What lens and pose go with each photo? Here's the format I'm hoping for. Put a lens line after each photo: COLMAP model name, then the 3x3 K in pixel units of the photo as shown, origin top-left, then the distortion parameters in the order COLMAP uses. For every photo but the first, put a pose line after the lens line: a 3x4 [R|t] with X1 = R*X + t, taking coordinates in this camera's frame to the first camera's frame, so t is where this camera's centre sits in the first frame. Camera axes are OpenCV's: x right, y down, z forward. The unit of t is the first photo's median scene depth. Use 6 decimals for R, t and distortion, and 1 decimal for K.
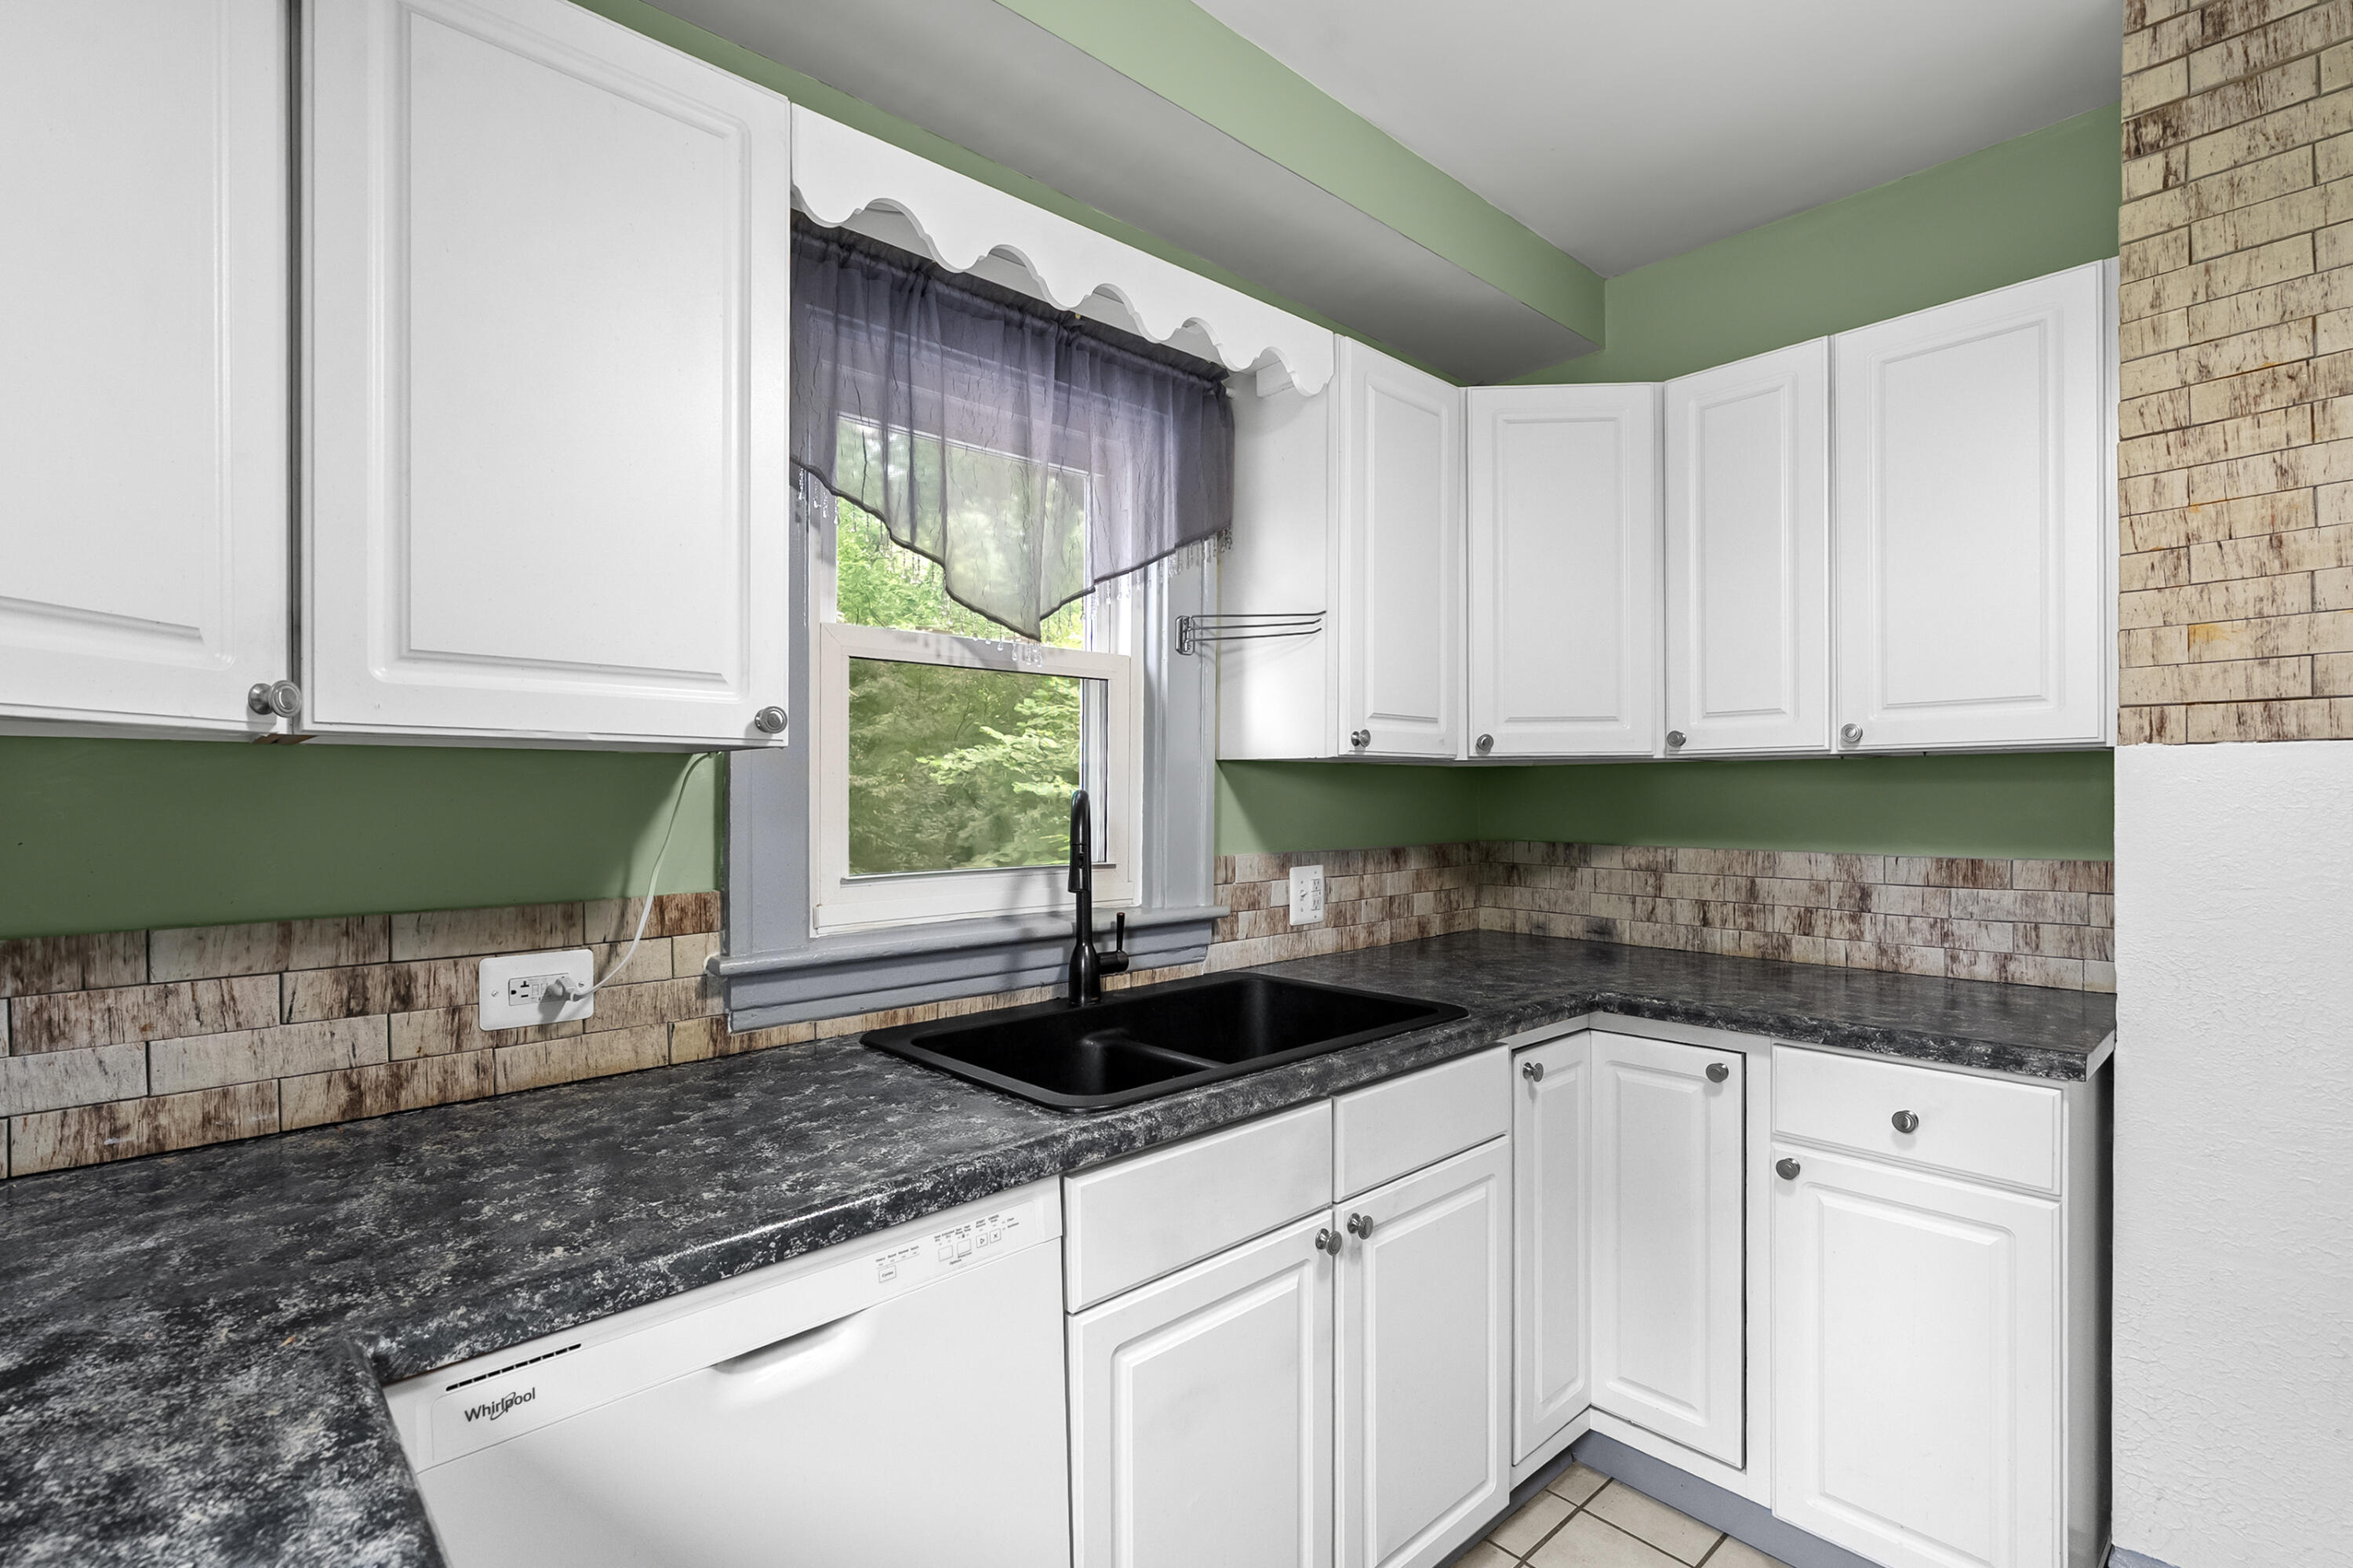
lens RADIAL K [[1077.2, 0, 1180.0], [0, 1077.2, 798.8], [0, 0, 1]] dist [-0.009533, 0.002810]
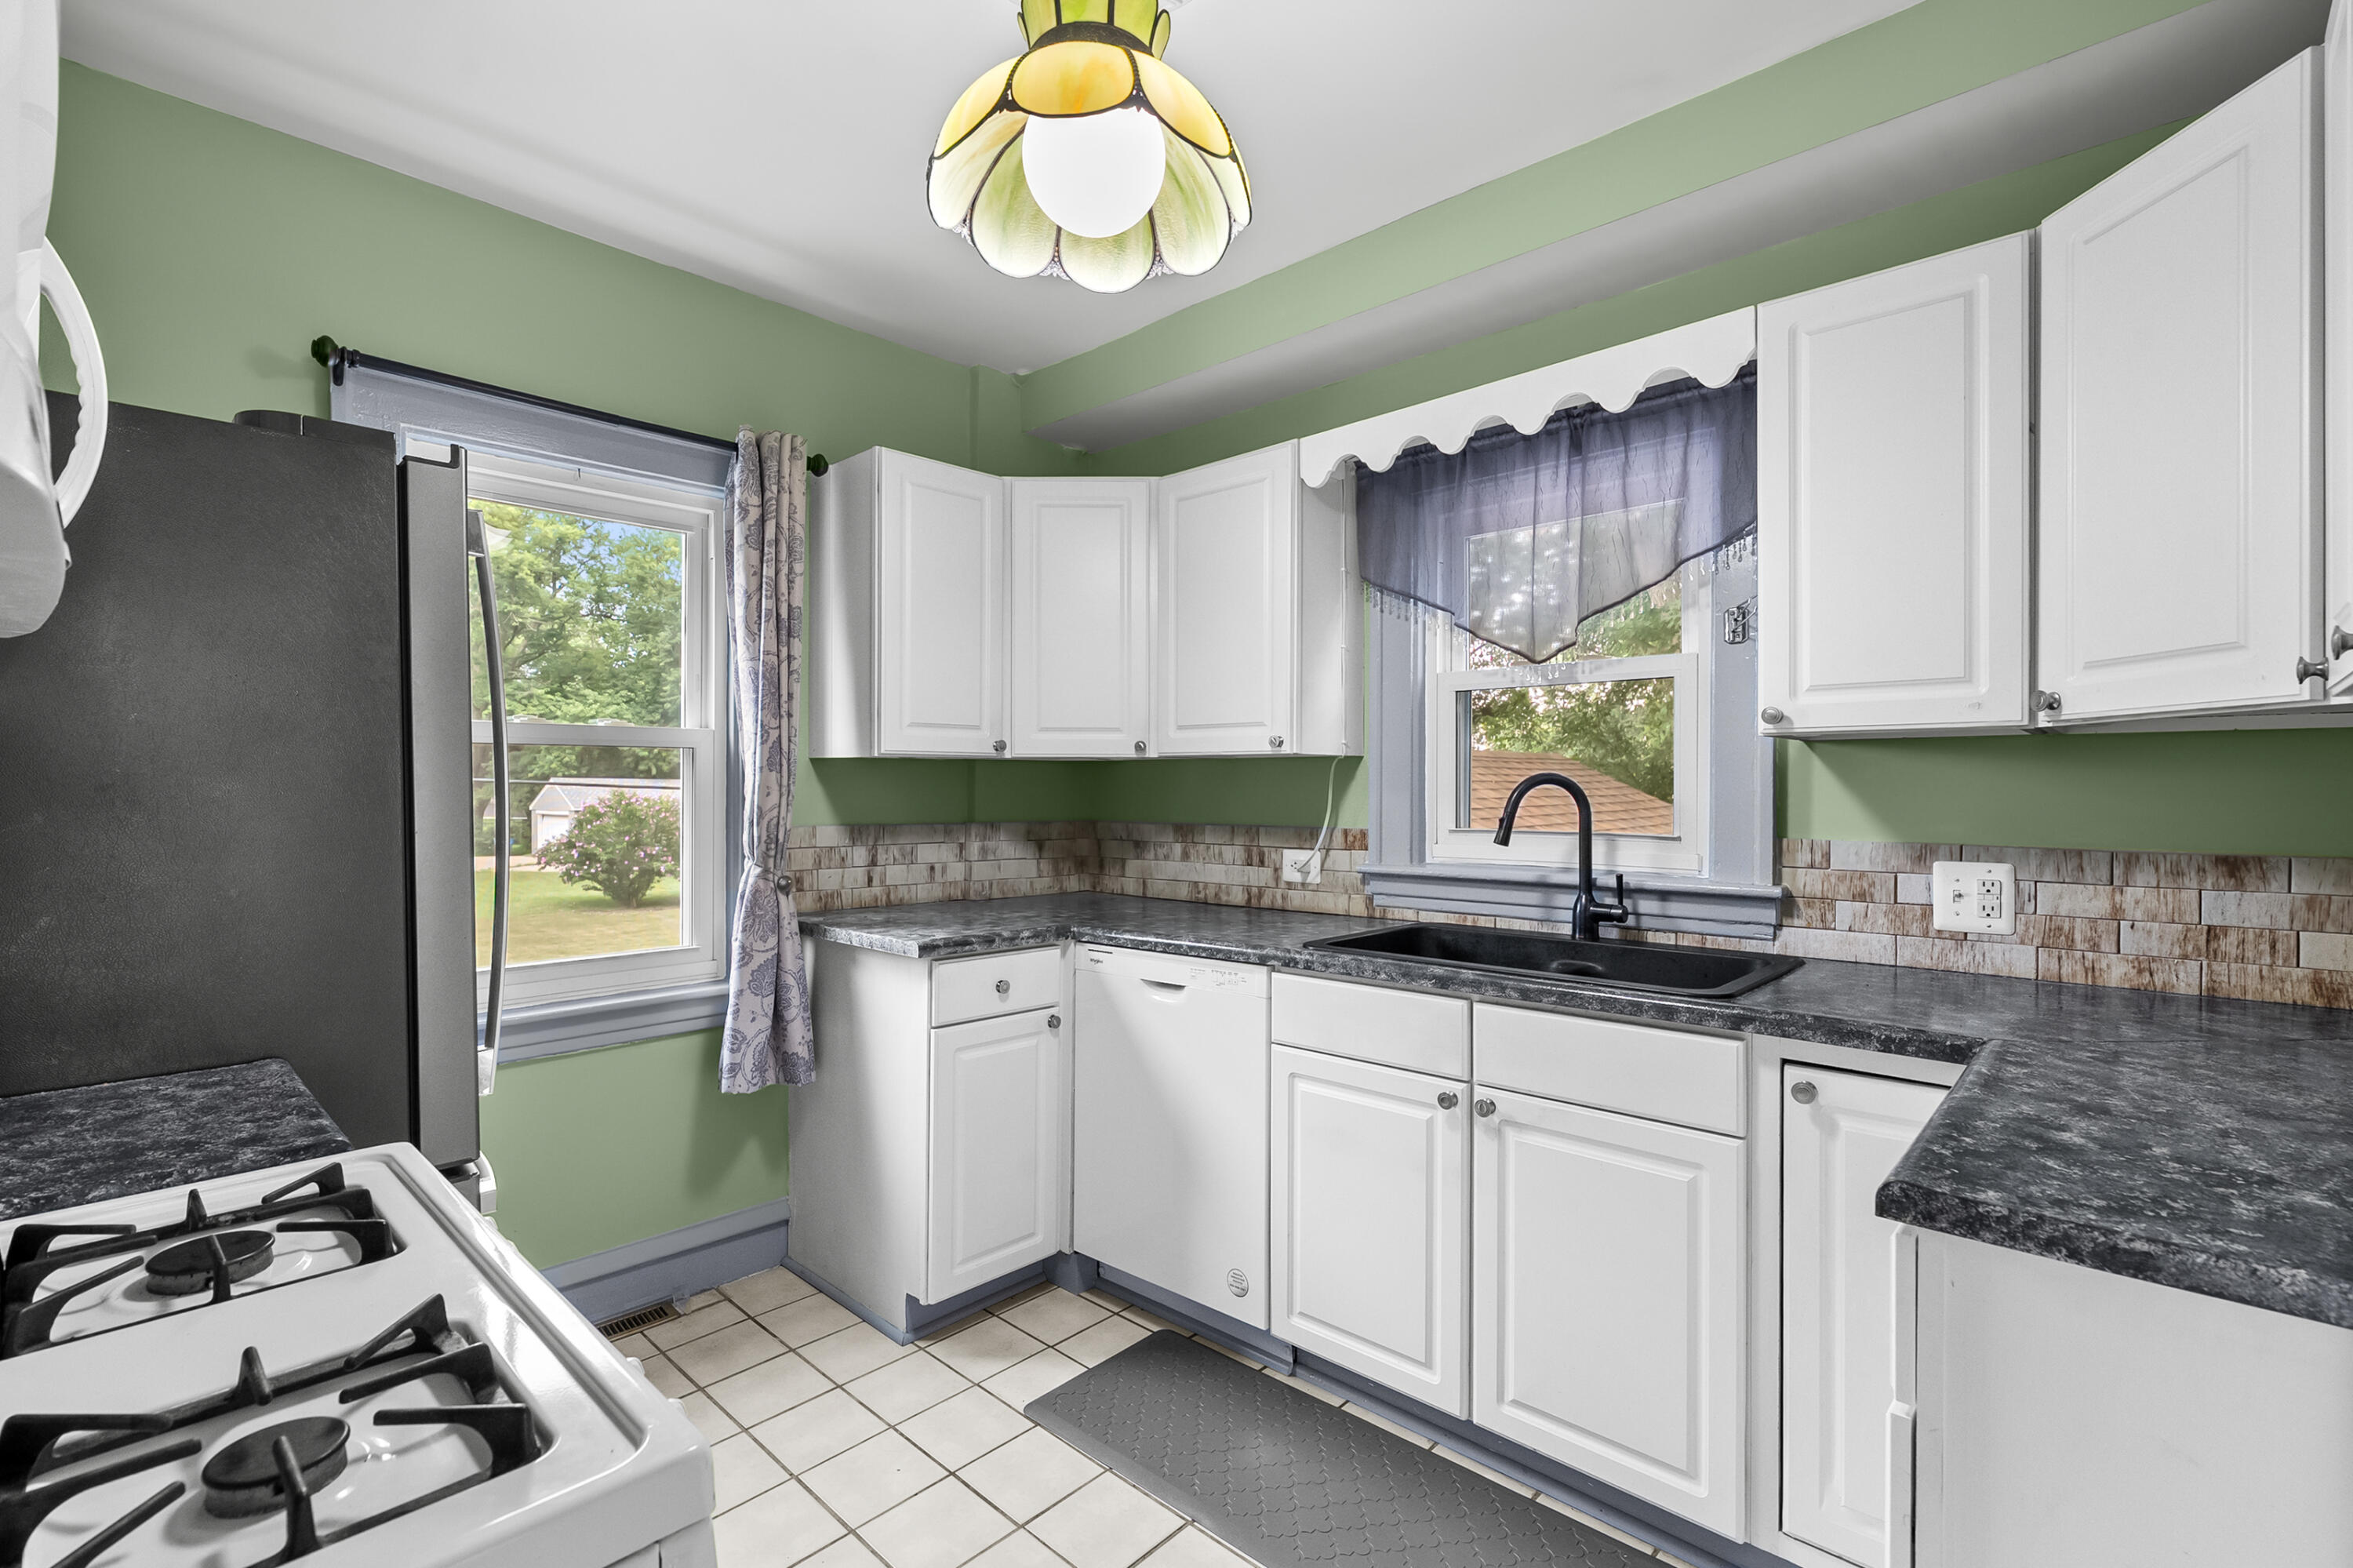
lens RADIAL K [[1077.2, 0, 1177.7], [0, 1077.2, 786.7], [0, 0, 1]] dist [-0.009533, 0.002810]
pose [[0.071618, 0.004295, -0.997423, 1.412335], [-0.004634, 0.999981, 0.003974, 0.005964], [0.997421, 0.004338, 0.071636, 0.526269]]
